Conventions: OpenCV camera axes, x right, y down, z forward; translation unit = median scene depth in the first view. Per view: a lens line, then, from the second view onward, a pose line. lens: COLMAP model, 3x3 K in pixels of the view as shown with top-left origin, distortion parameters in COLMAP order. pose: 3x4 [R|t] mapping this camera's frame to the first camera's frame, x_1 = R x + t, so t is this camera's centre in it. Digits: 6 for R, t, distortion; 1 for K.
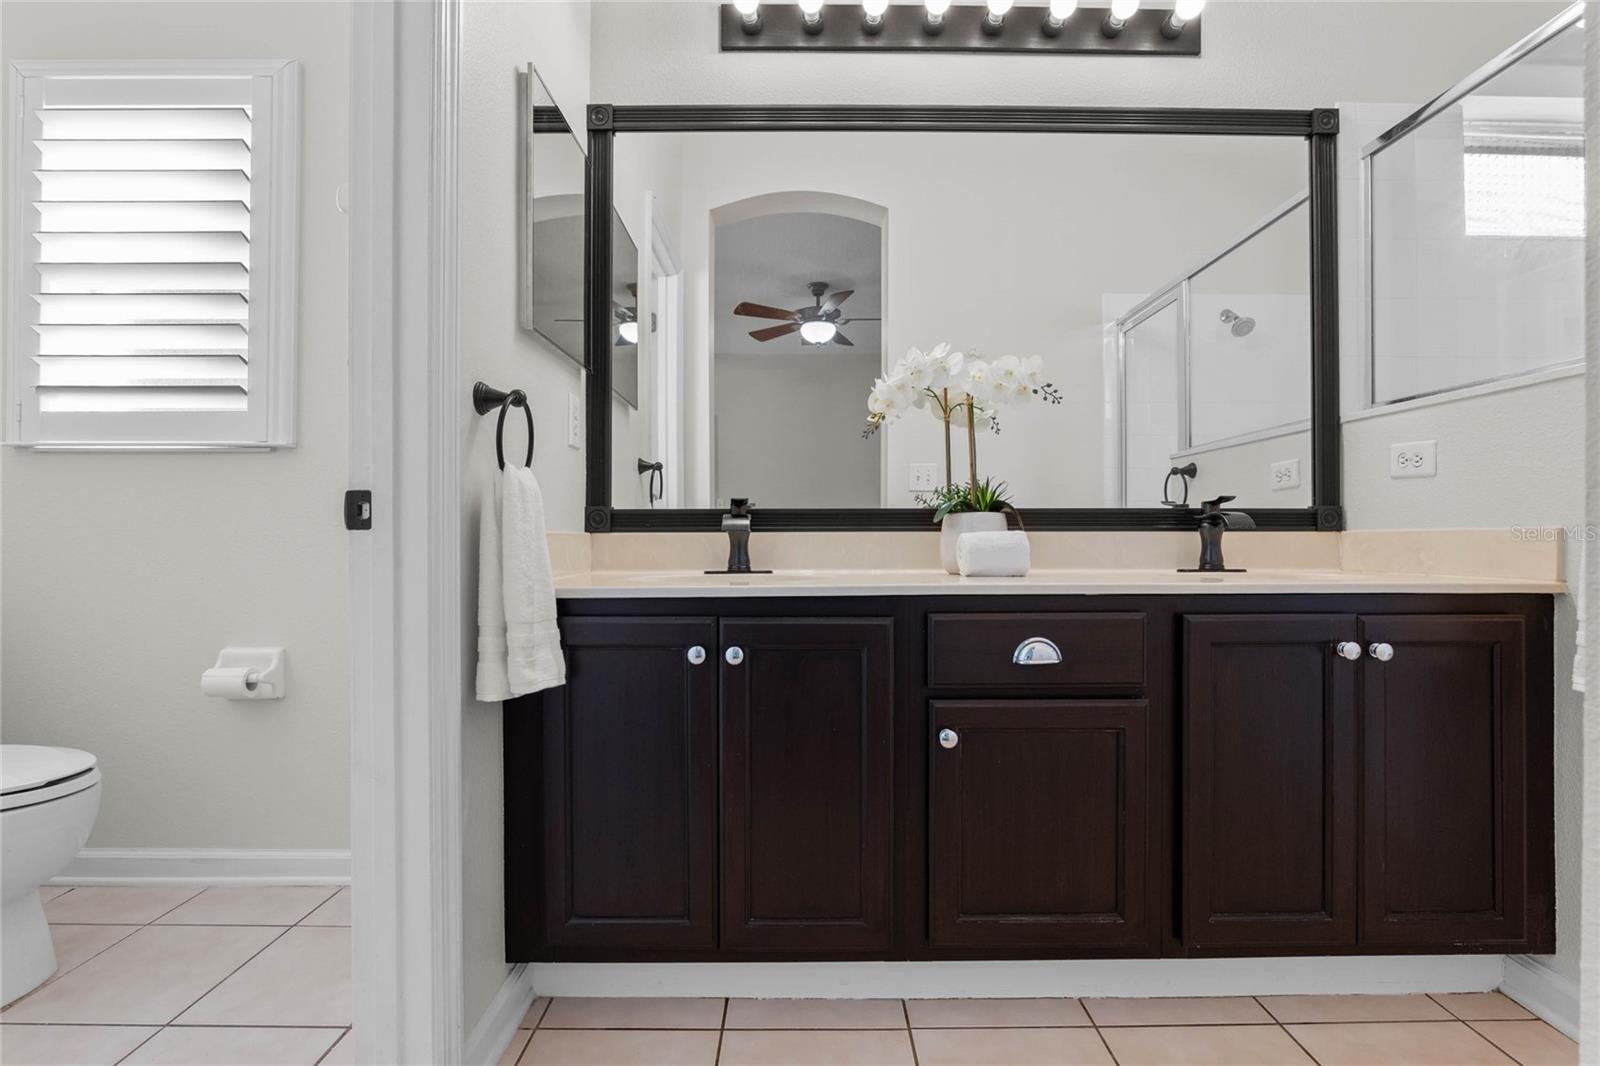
lens RADIAL K [[745.6, 0, 795.8], [0, 745.6, 535.1], [0, 0, 1]] dist [-0.014941, 0.000716]
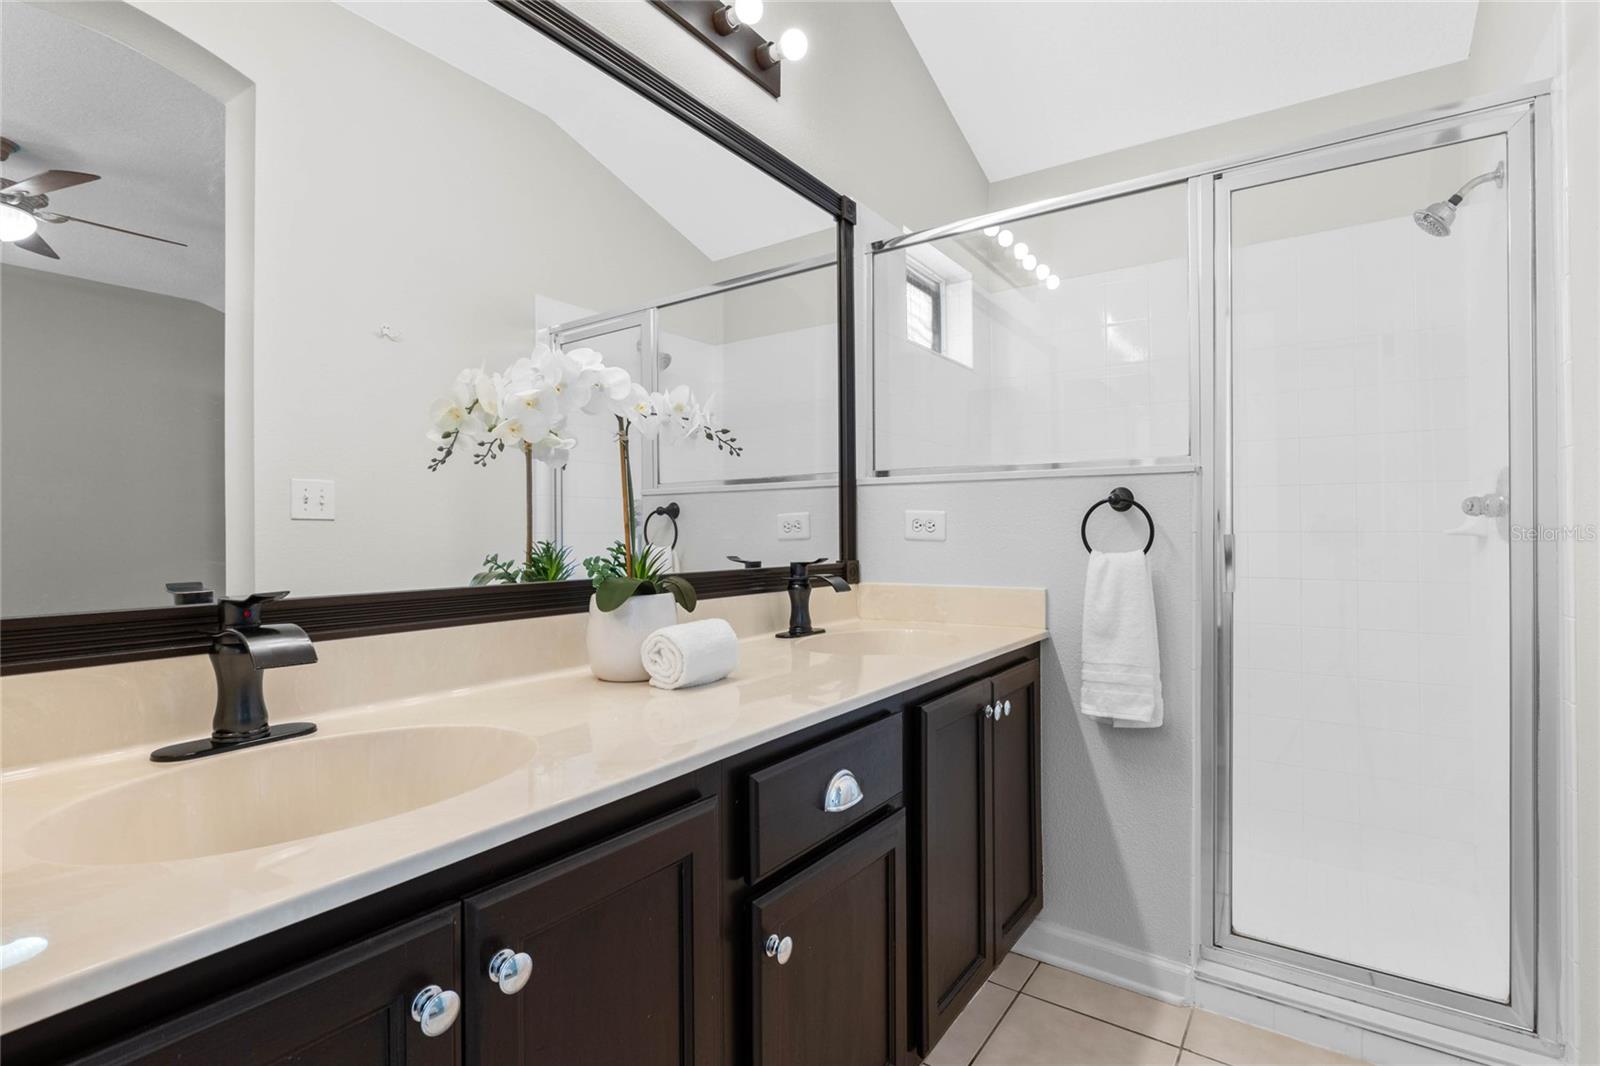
lens RADIAL K [[774.0, 0, 807.1], [0, 774.0, 530.8], [0, 0, 1]] dist [-0.012921, 0.000198]
pose [[0.573192, 0.001795, 0.819419, -0.266346], [0.001541, 0.999993, -0.003269, -0.081808], [-0.819420, 0.003137, 0.573186, 0.403533]]
